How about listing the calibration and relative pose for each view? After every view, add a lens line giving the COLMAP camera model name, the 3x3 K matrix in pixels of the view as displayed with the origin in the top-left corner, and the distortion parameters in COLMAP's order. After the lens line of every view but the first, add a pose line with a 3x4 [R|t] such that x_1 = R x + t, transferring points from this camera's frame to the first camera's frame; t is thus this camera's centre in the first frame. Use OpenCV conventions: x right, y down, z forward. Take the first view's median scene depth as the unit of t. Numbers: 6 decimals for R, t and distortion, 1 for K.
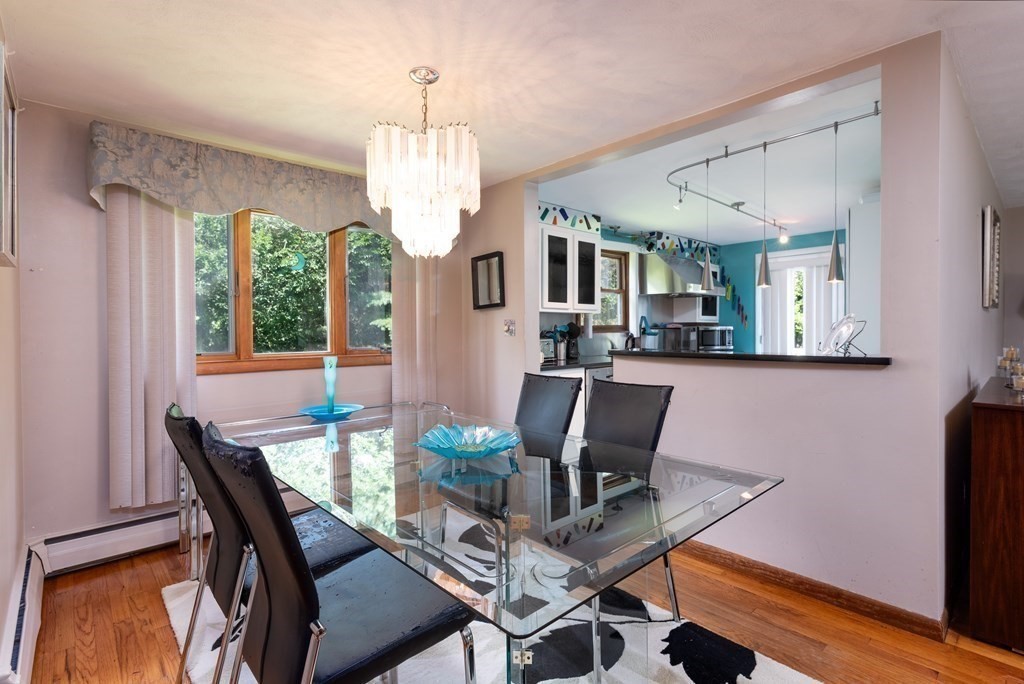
lens RADIAL K [[489.1, 0, 519.1], [0, 489.1, 337.2], [0, 0, 1]] dist [-0.002653, -0.000114]
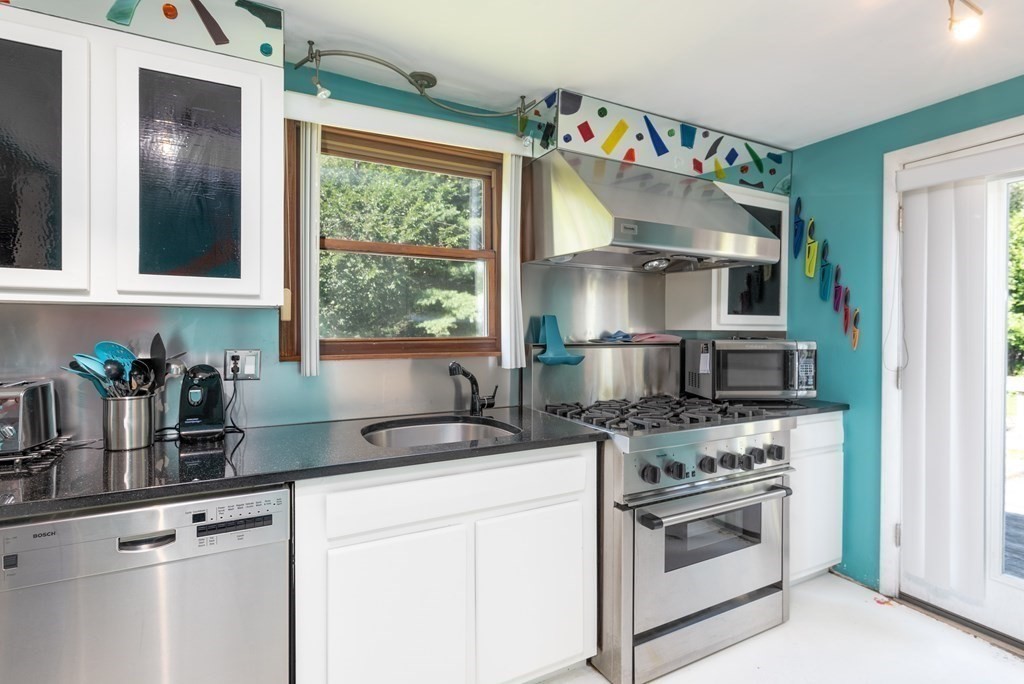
lens RADIAL K [[489.1, 0, 510.2], [0, 489.1, 334.1], [0, 0, 1]] dist [-0.002653, -0.000114]
pose [[0.961208, 0.010183, -0.275637, 0.313822], [-0.012899, 0.999884, -0.008040, -0.021604], [0.275523, 0.011283, 0.961228, 0.559947]]
